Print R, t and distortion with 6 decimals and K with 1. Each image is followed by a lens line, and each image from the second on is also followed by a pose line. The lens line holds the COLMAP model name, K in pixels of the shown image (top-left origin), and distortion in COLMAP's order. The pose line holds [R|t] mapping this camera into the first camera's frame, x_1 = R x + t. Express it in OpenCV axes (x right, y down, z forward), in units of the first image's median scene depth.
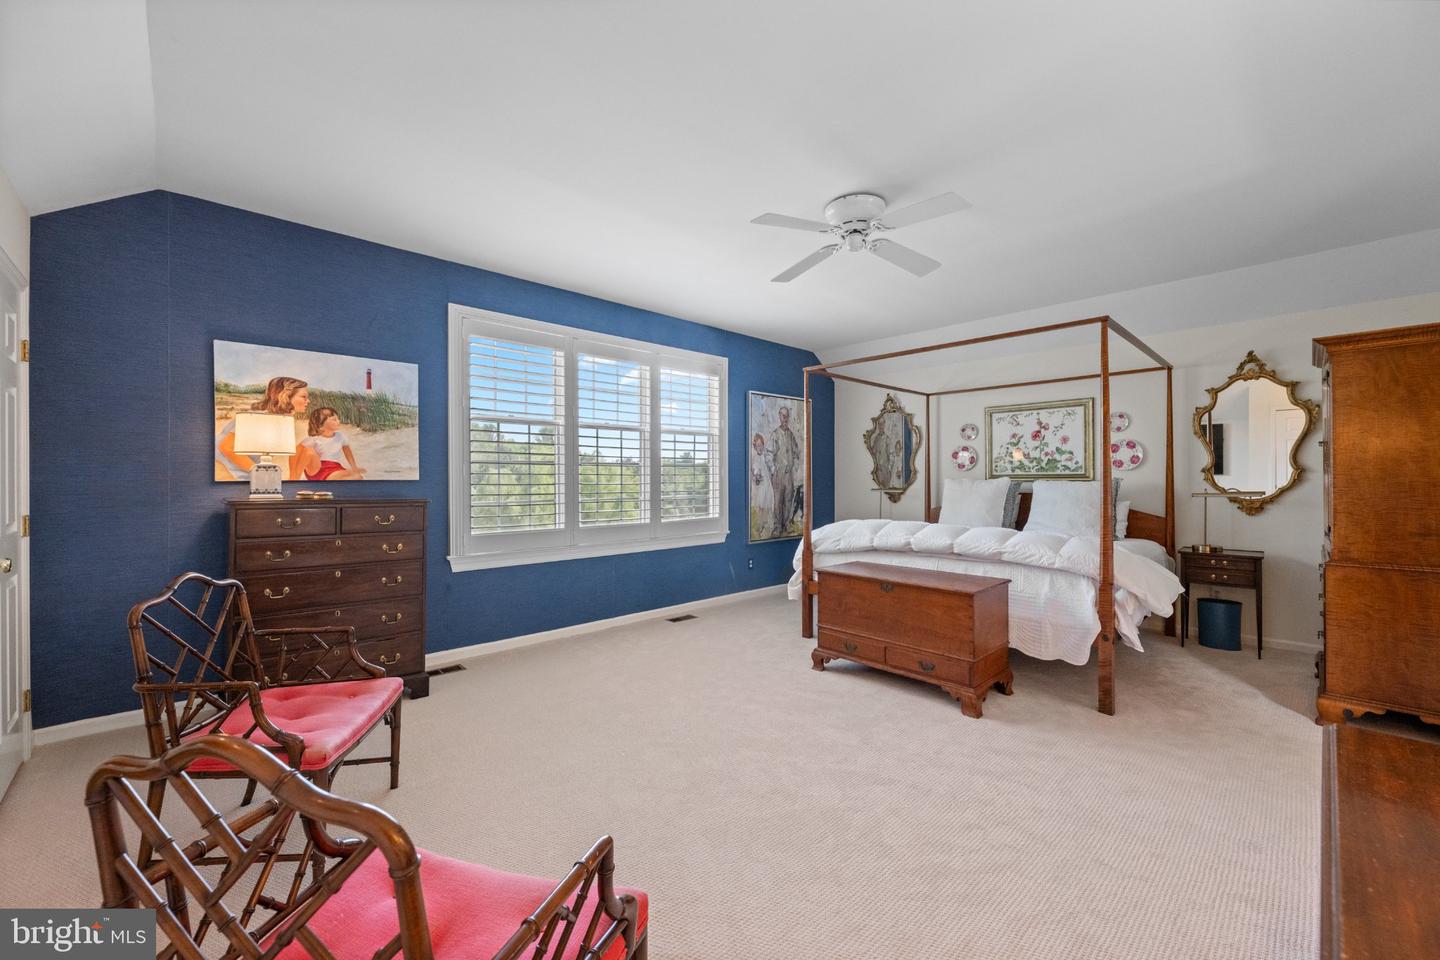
lens RADIAL K [[571.8, 0, 714.4], [0, 571.8, 481.2], [0, 0, 1]] dist [-0.000607, 0.000216]
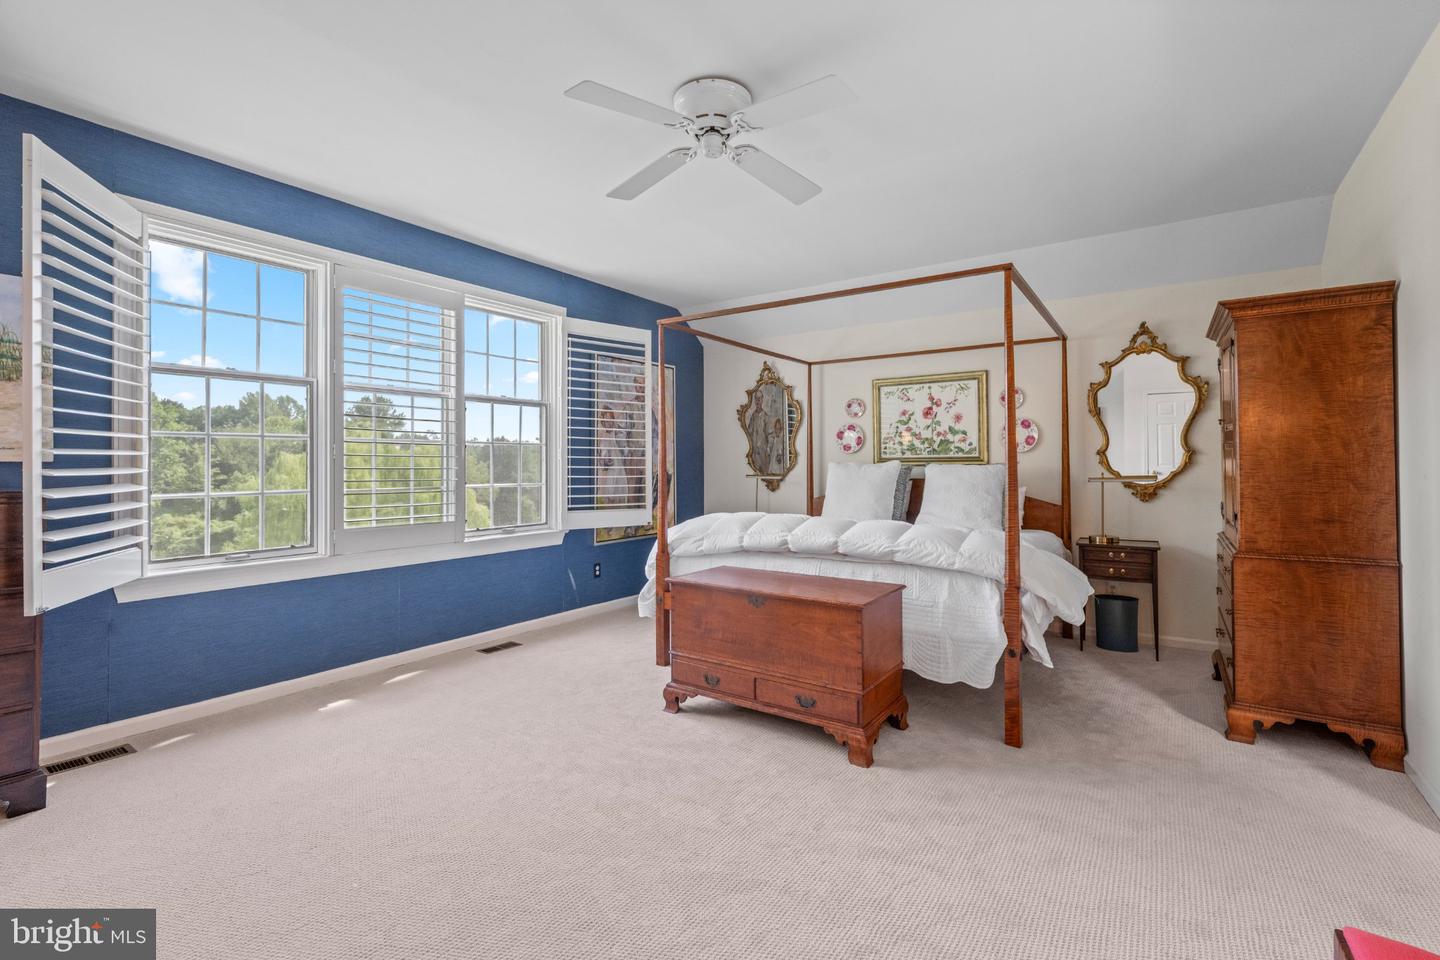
lens RADIAL K [[642.0, 0, 713.1], [0, 642.0, 456.6], [0, 0, 1]] dist [-0.001015, -0.000151]
pose [[0.979929, 0.002745, 0.199330, 0.064839], [0.001062, 0.999819, -0.018991, 0.006897], [-0.199346, 0.018822, 0.979748, 0.146601]]
